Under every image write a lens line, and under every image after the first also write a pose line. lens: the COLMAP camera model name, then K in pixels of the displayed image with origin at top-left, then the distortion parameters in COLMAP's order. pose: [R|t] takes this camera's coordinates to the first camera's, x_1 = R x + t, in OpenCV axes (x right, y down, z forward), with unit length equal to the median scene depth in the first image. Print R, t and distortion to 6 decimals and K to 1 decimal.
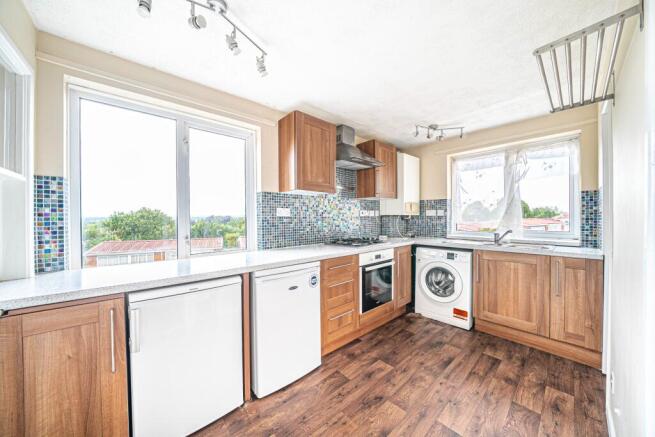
lens RADIAL K [[225.8, 0, 326.0], [0, 225.8, 218.2], [0, 0, 1]] dist [-0.031034, -0.000007]
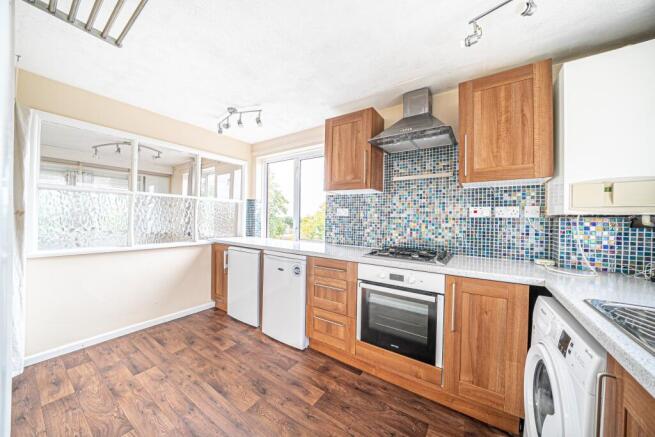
lens RADIAL K [[225.8, 0, 326.0], [0, 225.8, 218.2], [0, 0, 1]] dist [-0.031034, -0.000007]
pose [[0.241793, 0.008139, -0.970294, 0.868134], [-0.022067, 0.999752, 0.002887, 0.001411], [0.970077, 0.020714, 0.241913, 0.679155]]
